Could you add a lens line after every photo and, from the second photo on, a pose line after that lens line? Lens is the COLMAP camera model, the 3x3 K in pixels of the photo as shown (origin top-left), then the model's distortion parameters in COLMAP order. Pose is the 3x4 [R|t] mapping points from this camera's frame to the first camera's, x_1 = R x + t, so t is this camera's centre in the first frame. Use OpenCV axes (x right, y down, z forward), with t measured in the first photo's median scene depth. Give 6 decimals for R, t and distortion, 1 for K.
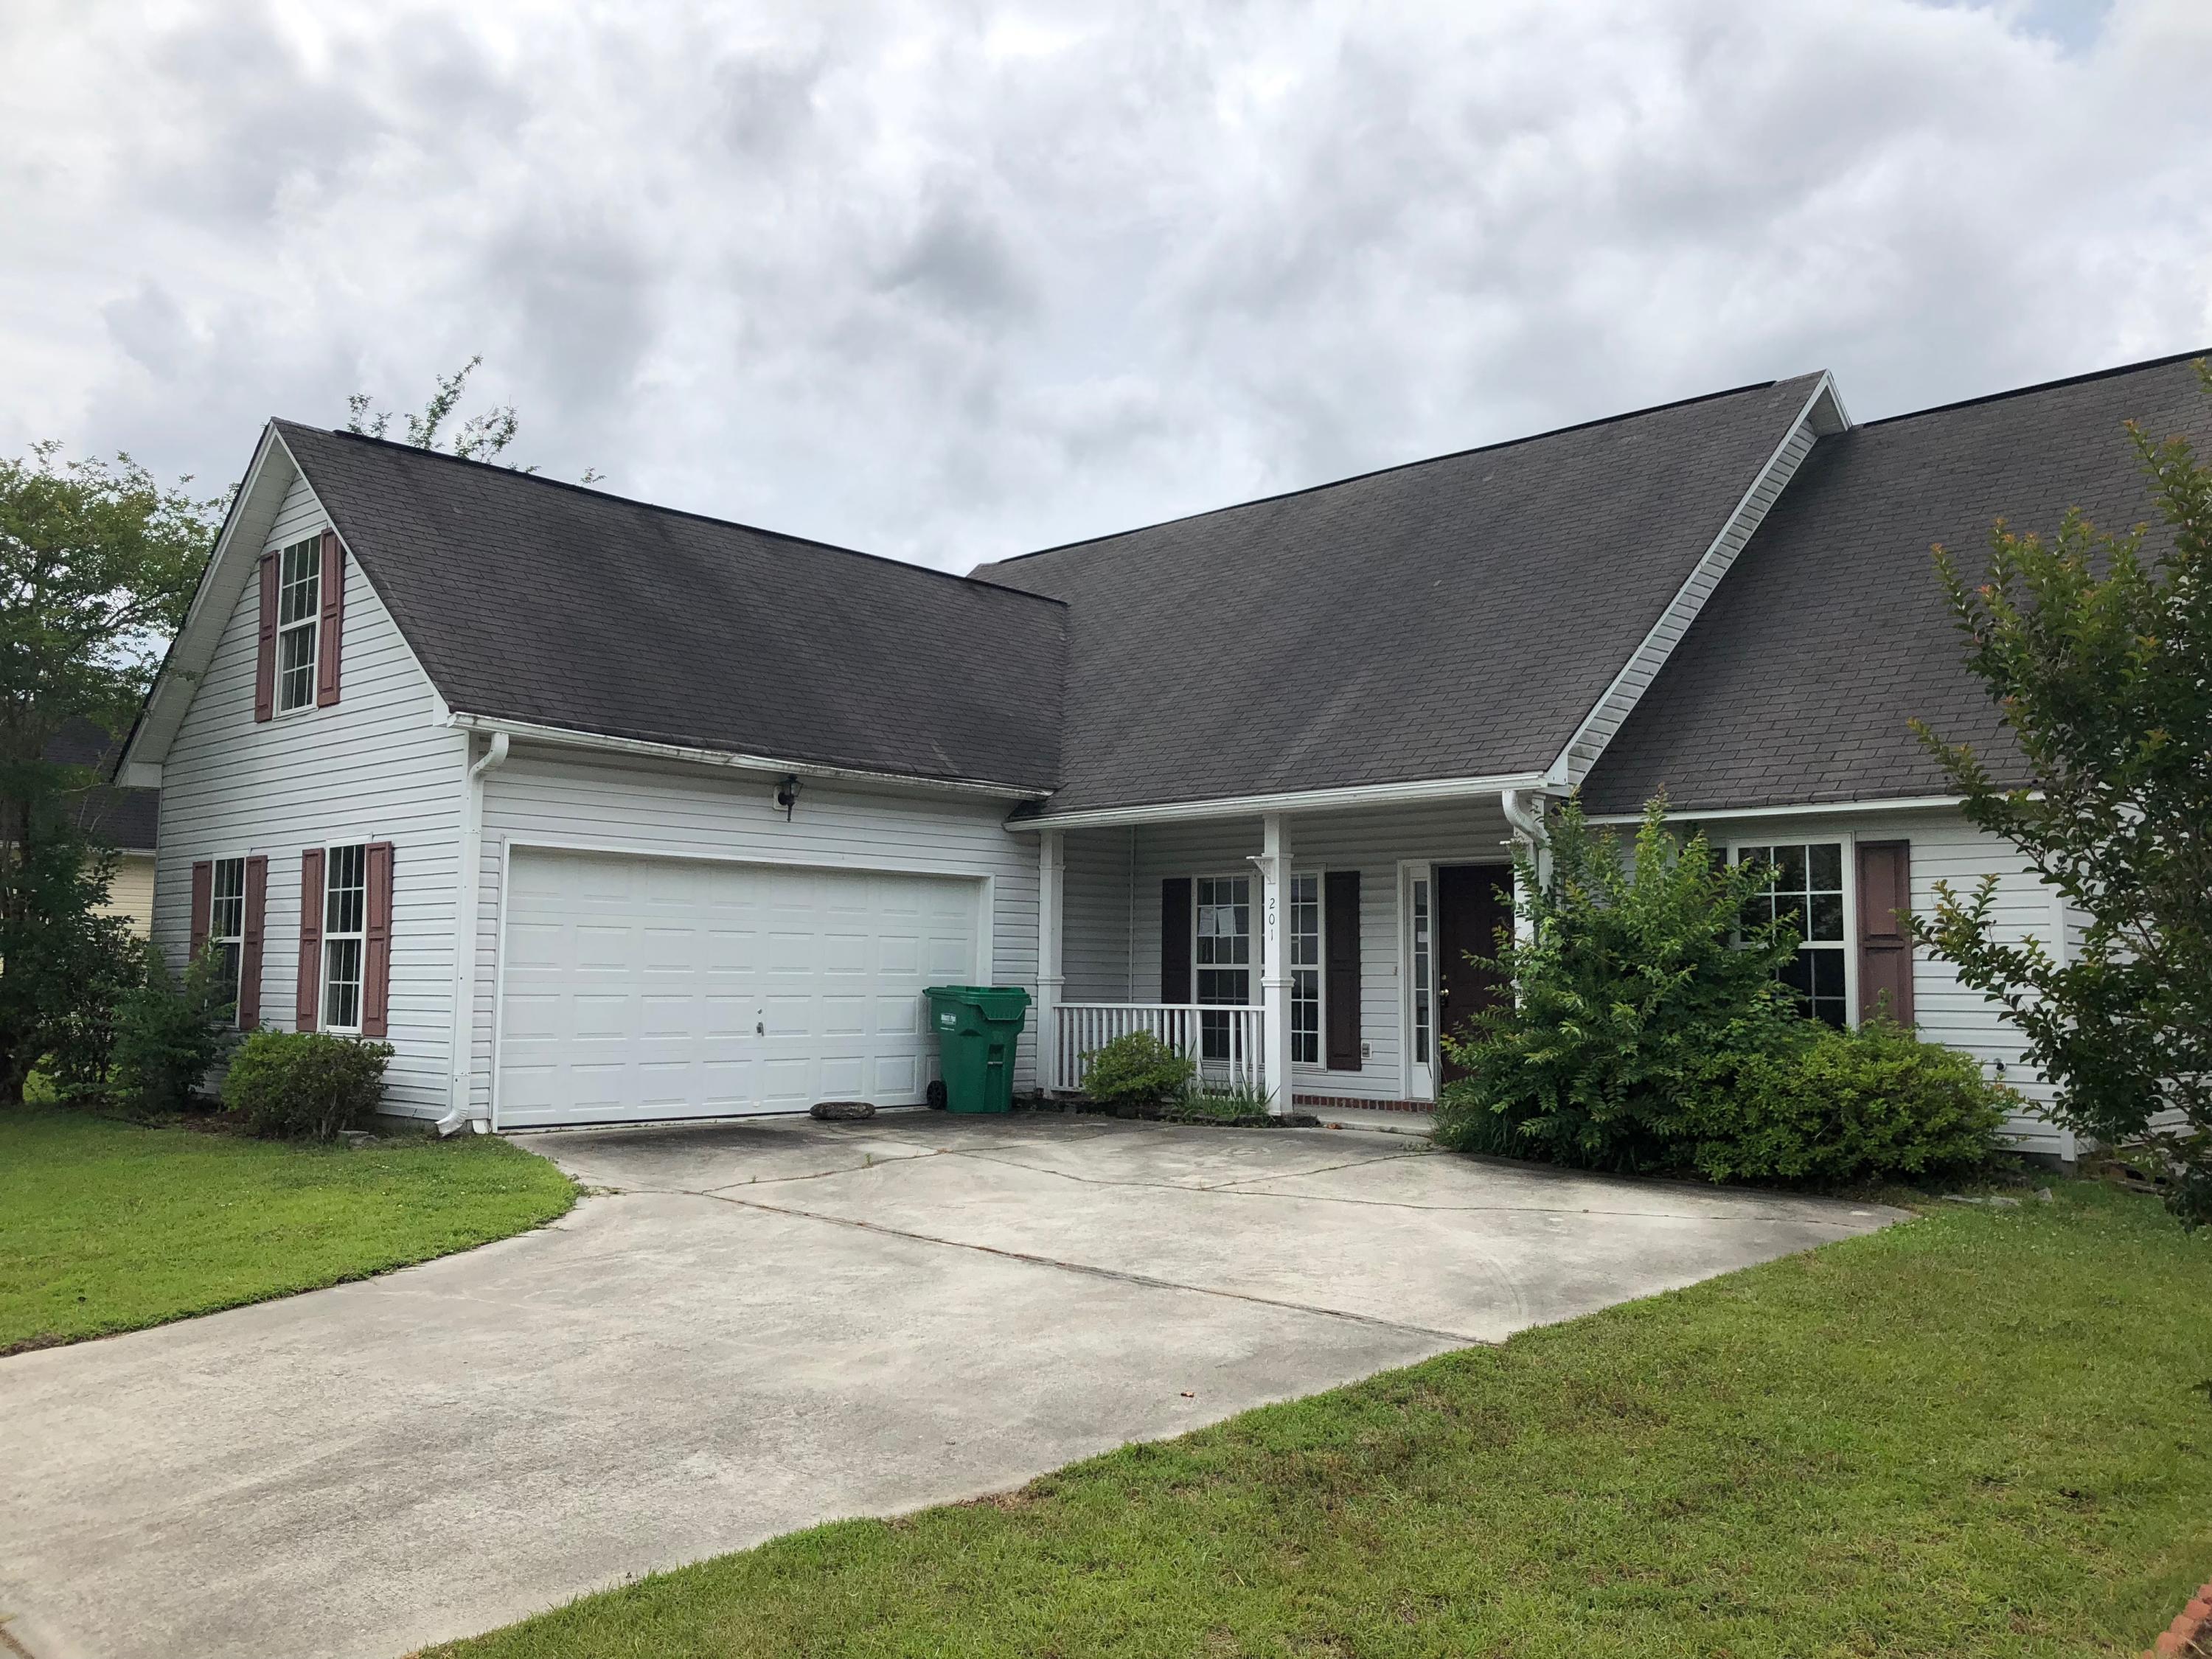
lens RADIAL K [[1812.8, 0, 1105.8], [0, 1812.8, 832.2], [0, 0, 1]] dist [0.009165, 0.001073]
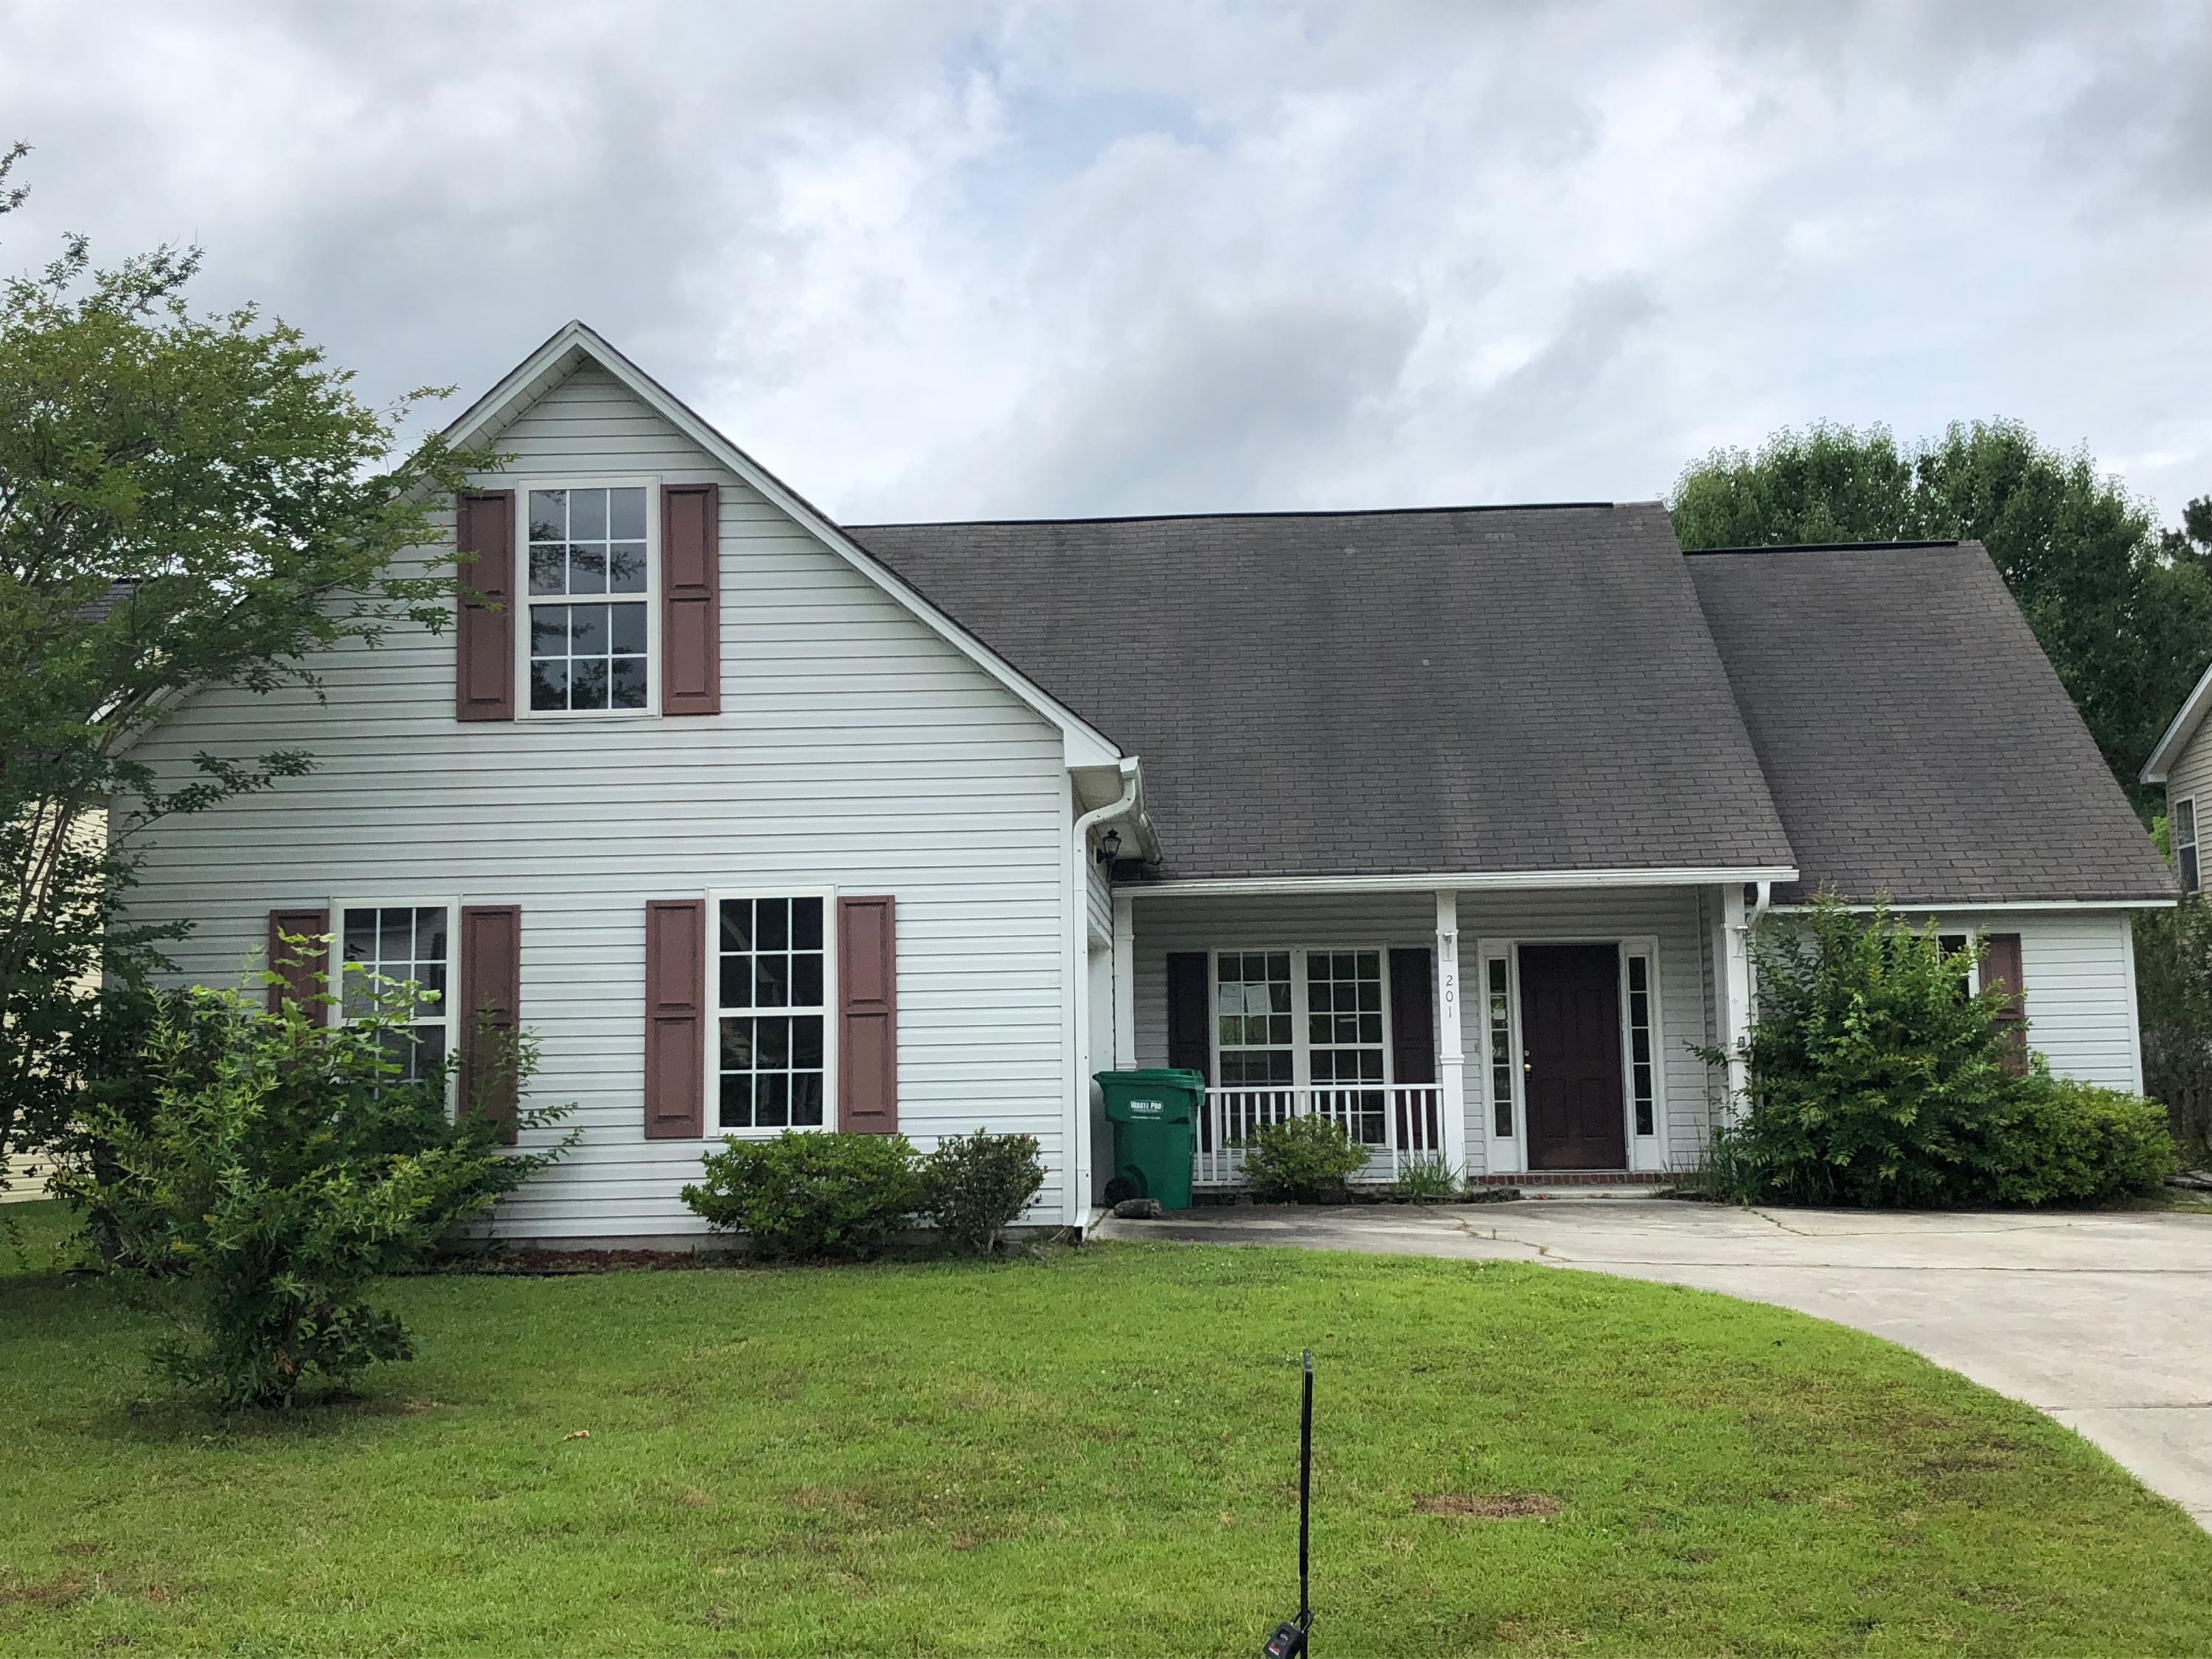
lens RADIAL K [[2491.7, 0, 1105.1], [0, 2491.7, 825.8], [0, 0, 1]] dist [0.011432, 0.000000]
pose [[0.753854, 0.048366, 0.655259, -0.927279], [-0.031222, 0.998797, -0.037803, 0.011650], [-0.656300, 0.008039, 0.754458, 0.083089]]
